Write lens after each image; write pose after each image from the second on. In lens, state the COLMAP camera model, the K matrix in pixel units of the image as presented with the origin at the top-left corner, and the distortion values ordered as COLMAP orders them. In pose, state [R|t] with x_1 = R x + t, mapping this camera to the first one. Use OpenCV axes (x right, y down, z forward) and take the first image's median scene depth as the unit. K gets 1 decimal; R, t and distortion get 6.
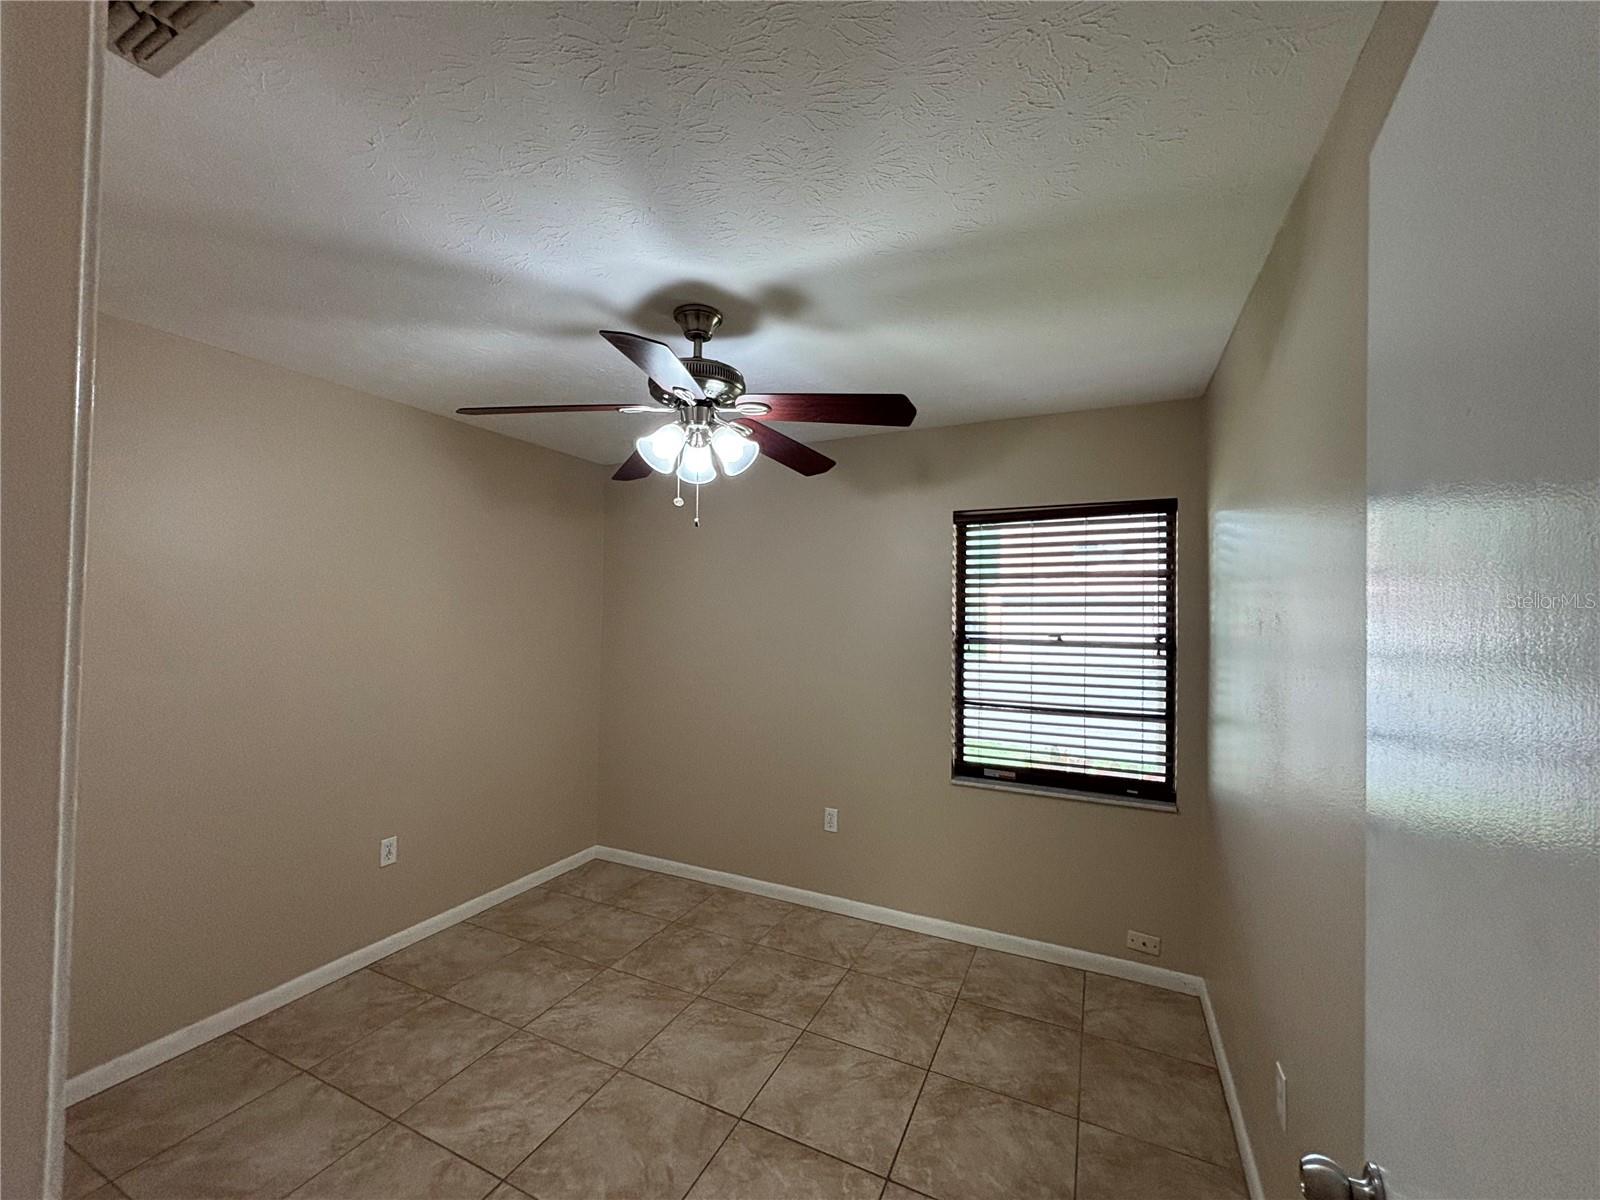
lens RADIAL K [[645.5, 0, 810.0], [0, 645.5, 610.2], [0, 0, 1]] dist [0.002304, -0.001323]
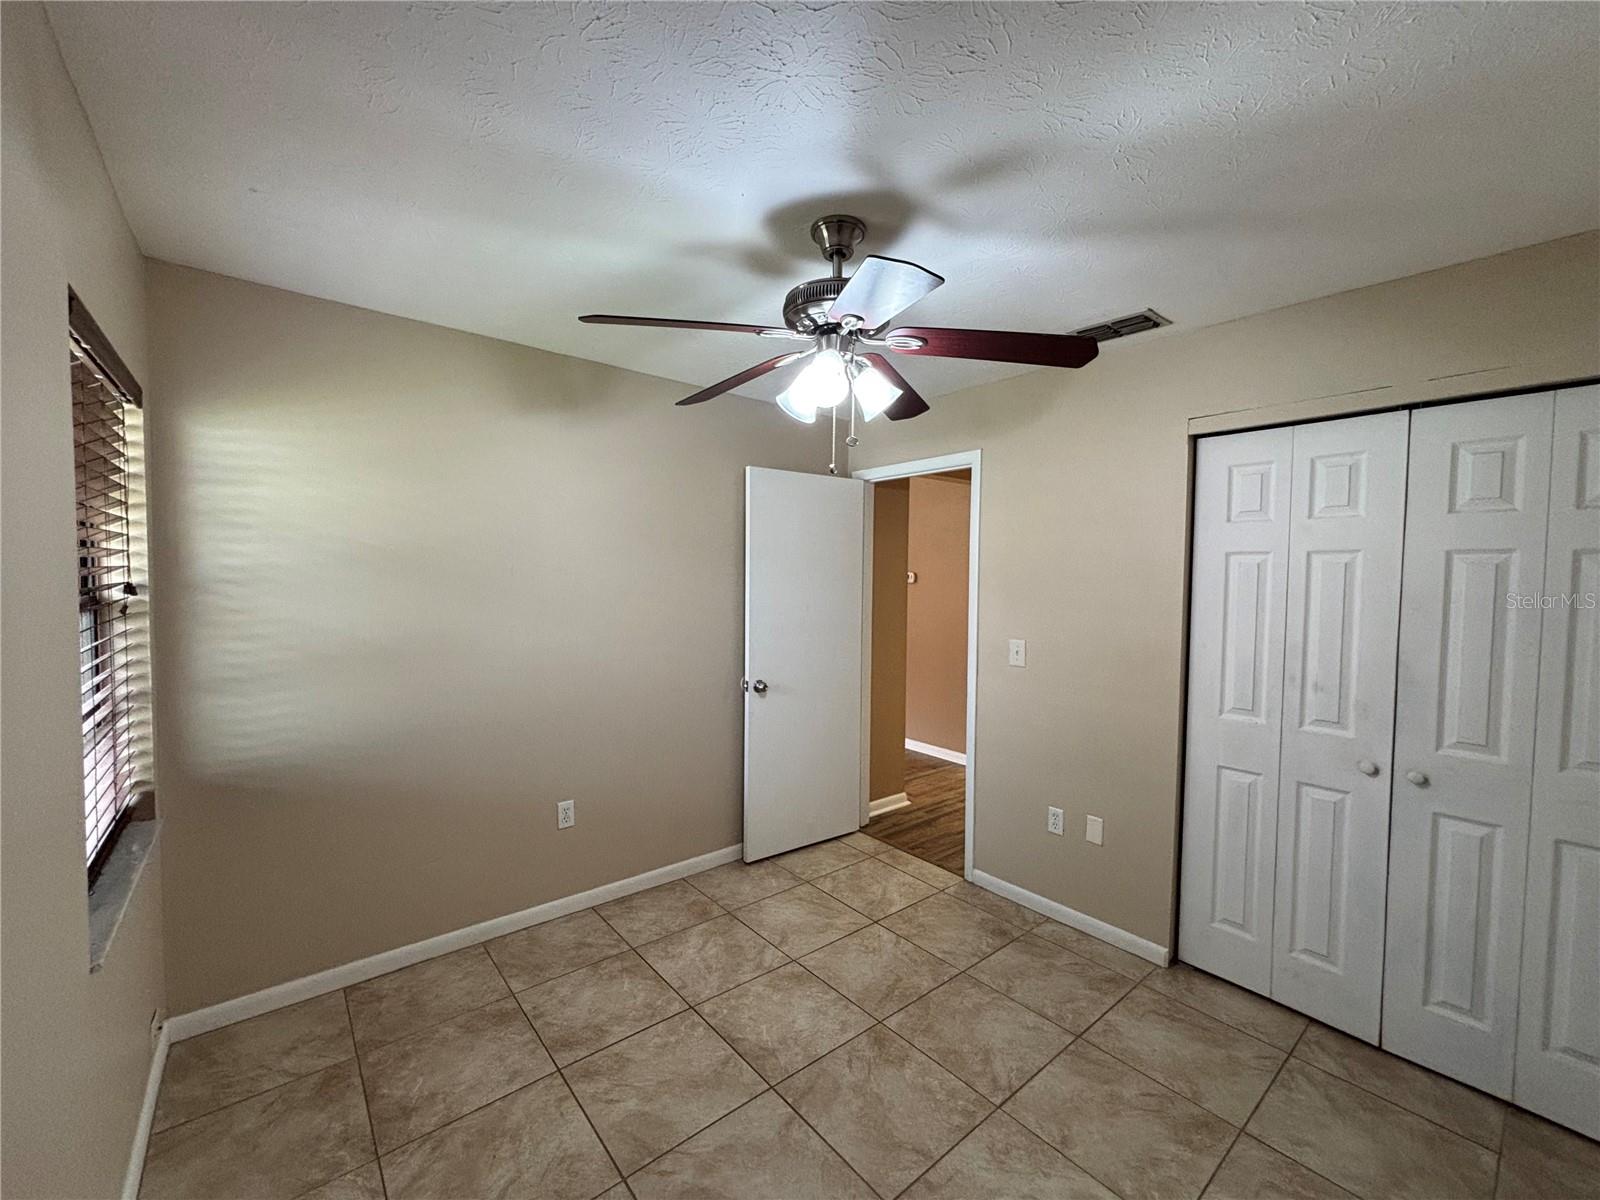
lens RADIAL K [[645.5, 0, 798.7], [0, 645.5, 600.5], [0, 0, 1]] dist [0.002304, -0.001323]
pose [[-0.901271, -0.041836, 0.431231, -0.380449], [-0.028534, 0.998898, 0.037272, 0.012648], [-0.432315, 0.021288, -0.901471, 1.316076]]
